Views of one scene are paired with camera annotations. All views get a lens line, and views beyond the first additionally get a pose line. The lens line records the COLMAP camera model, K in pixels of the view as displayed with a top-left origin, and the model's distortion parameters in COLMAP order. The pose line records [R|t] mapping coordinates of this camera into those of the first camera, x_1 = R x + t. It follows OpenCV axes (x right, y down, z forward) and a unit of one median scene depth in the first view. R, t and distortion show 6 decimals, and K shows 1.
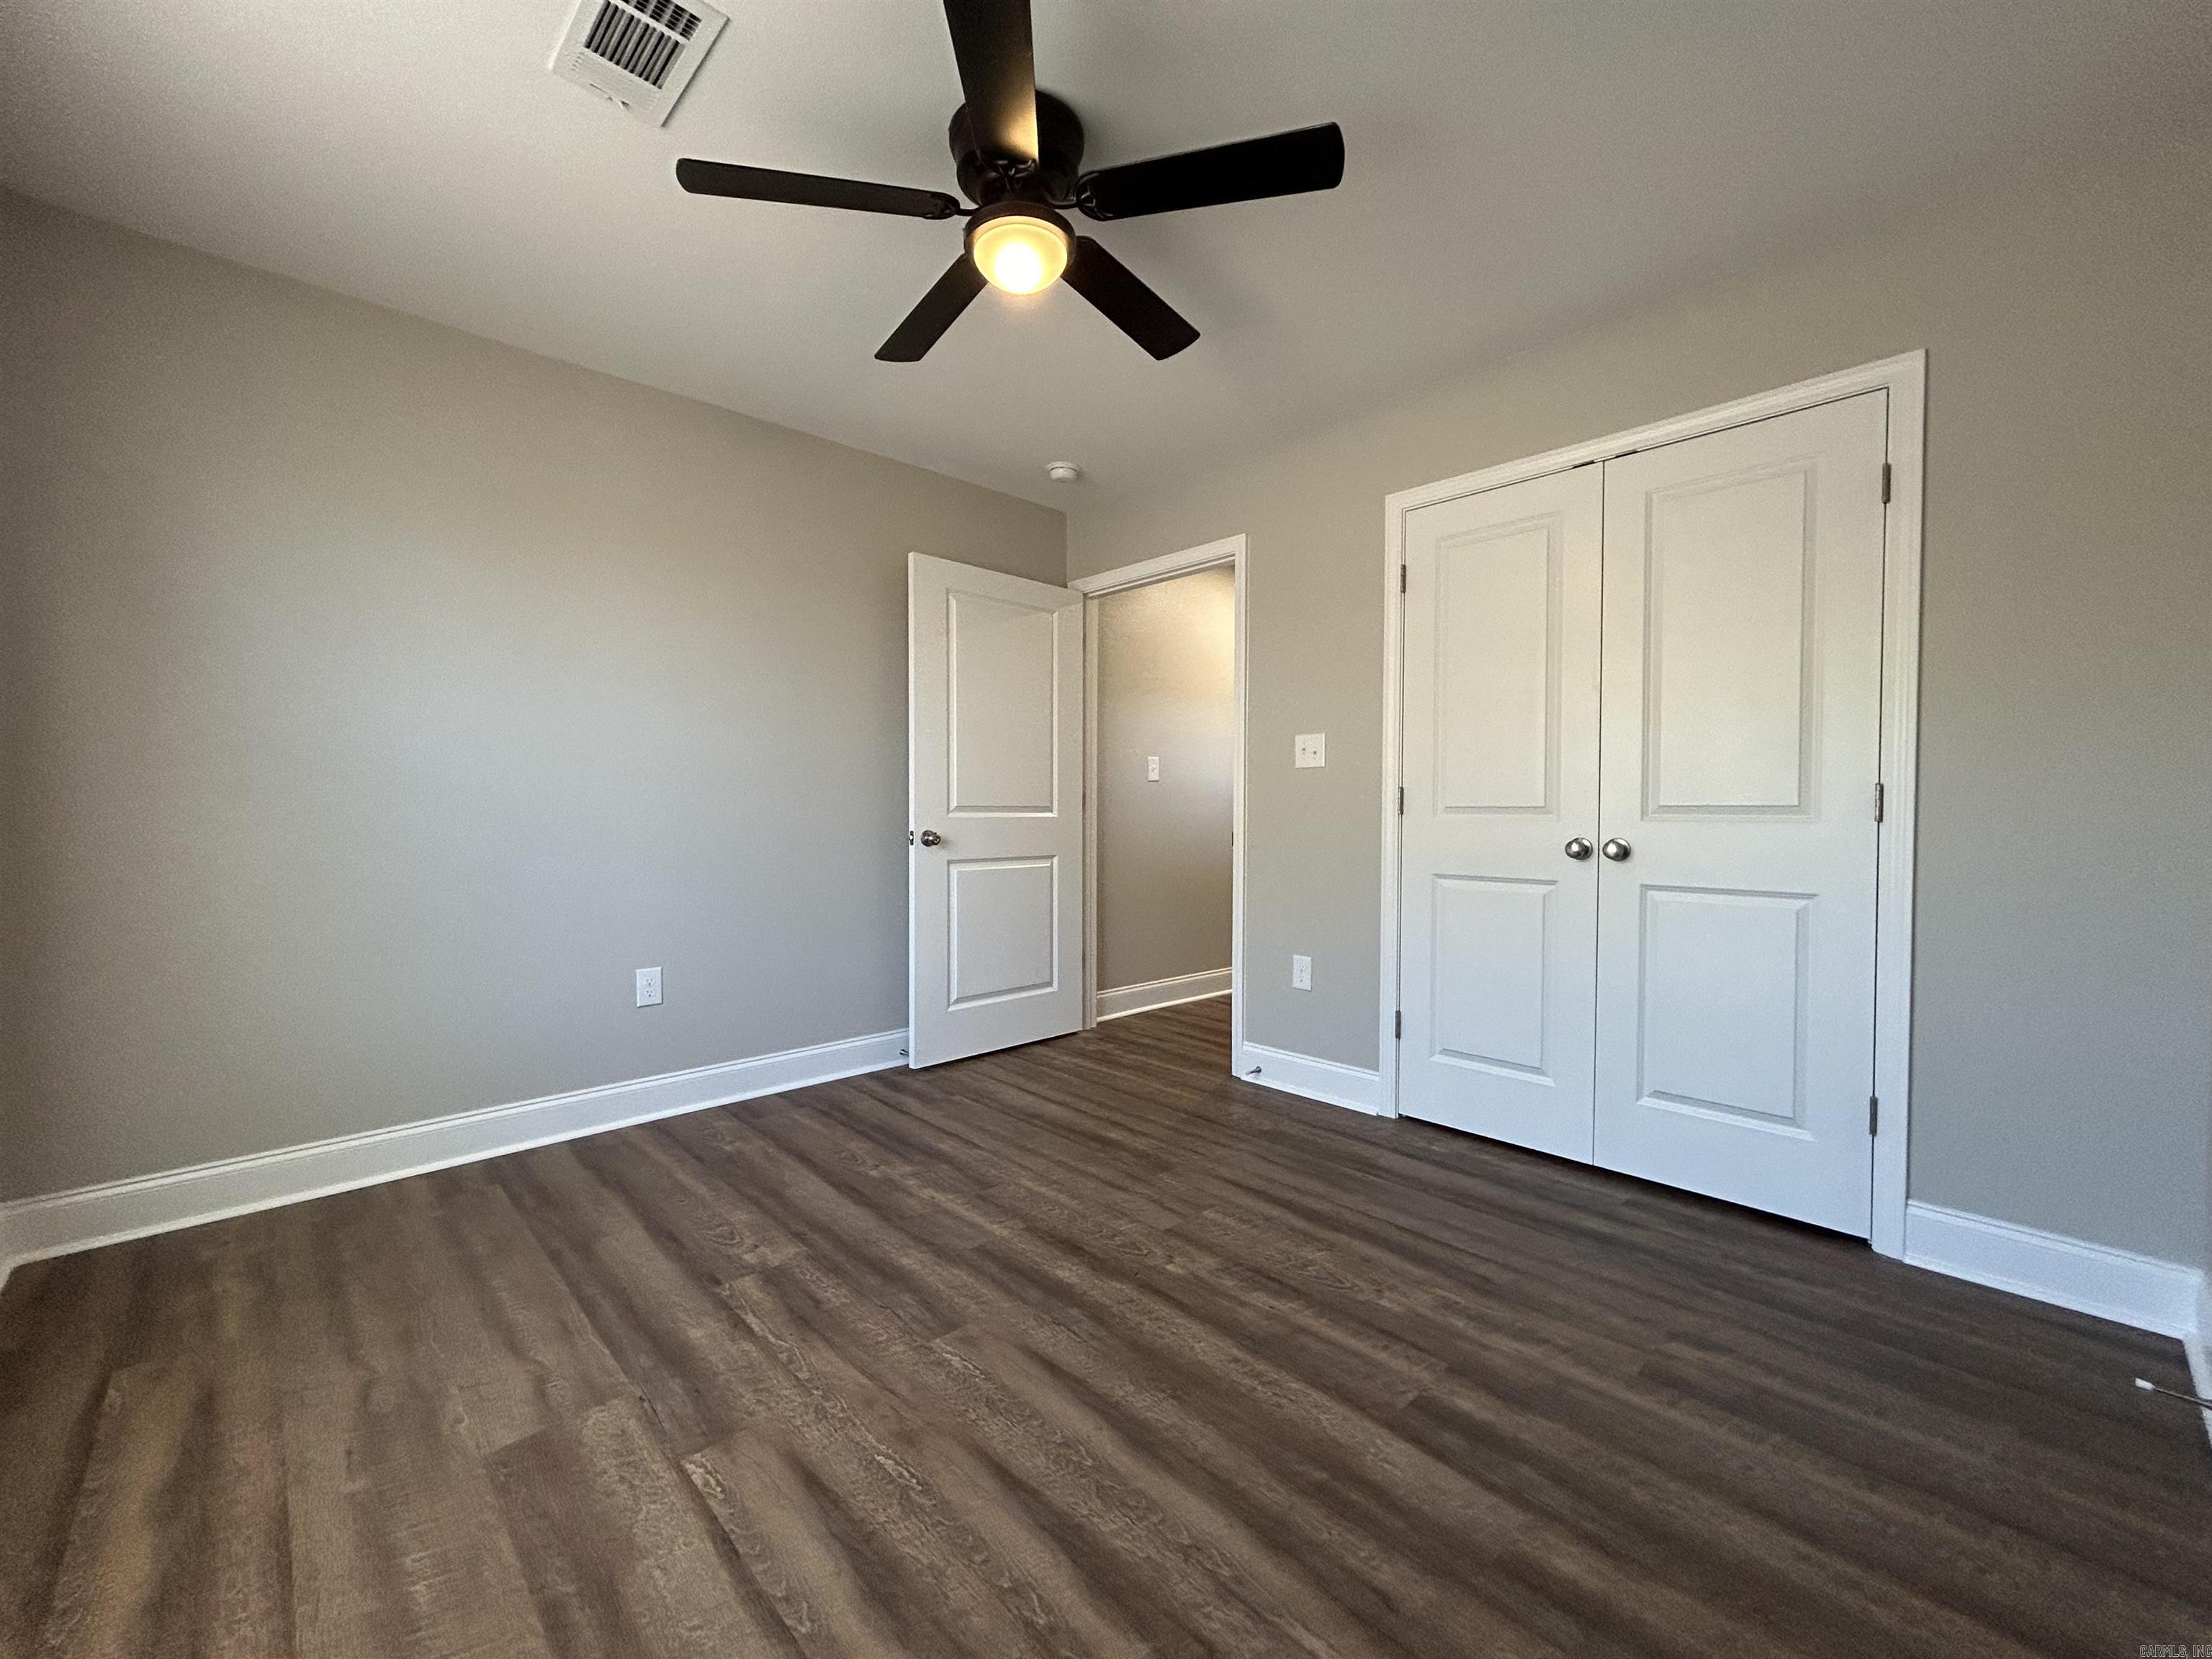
lens RADIAL K [[876.7, 0, 1107.1], [0, 876.7, 818.1], [0, 0, 1]] dist [-0.011137, 0.003814]
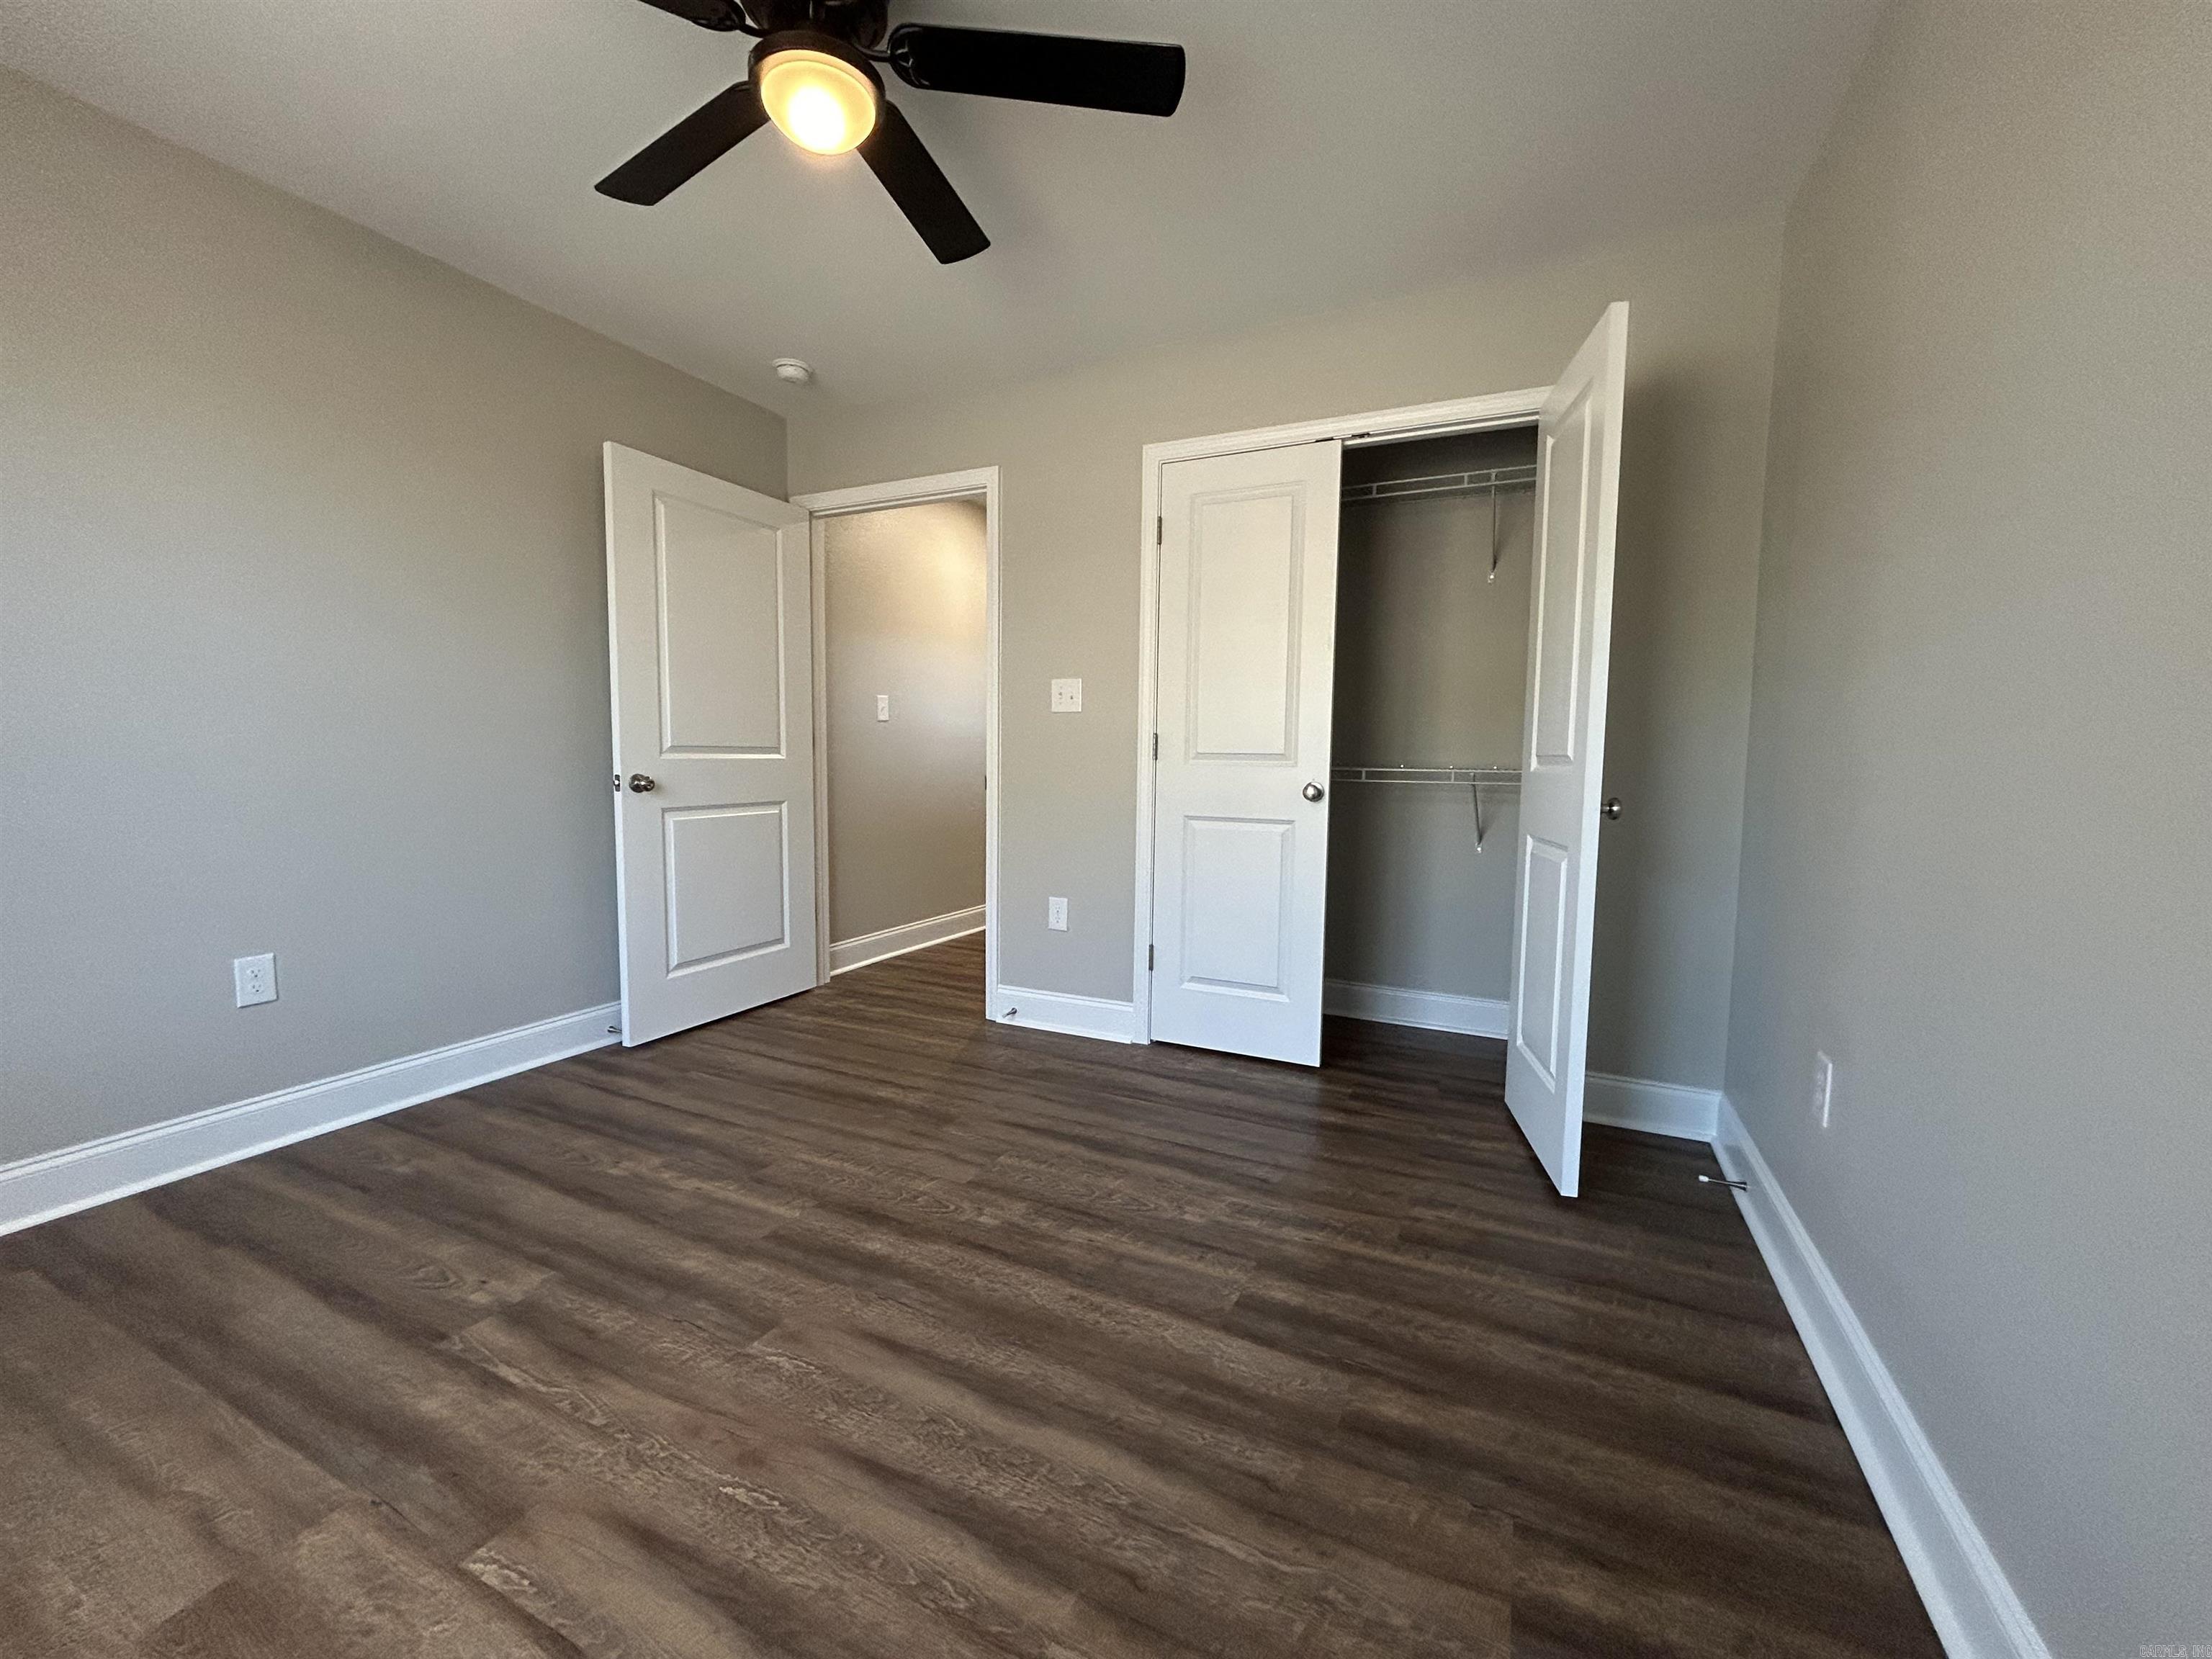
lens RADIAL K [[876.7, 0, 1107.1], [0, 876.7, 818.1], [0, 0, 1]] dist [-0.011137, 0.003814]
pose [[0.936471, -0.017286, 0.350318, -0.124400], [-0.006604, 0.997739, 0.066888, -0.005660], [-0.350682, -0.064953, 0.934239, 0.051439]]
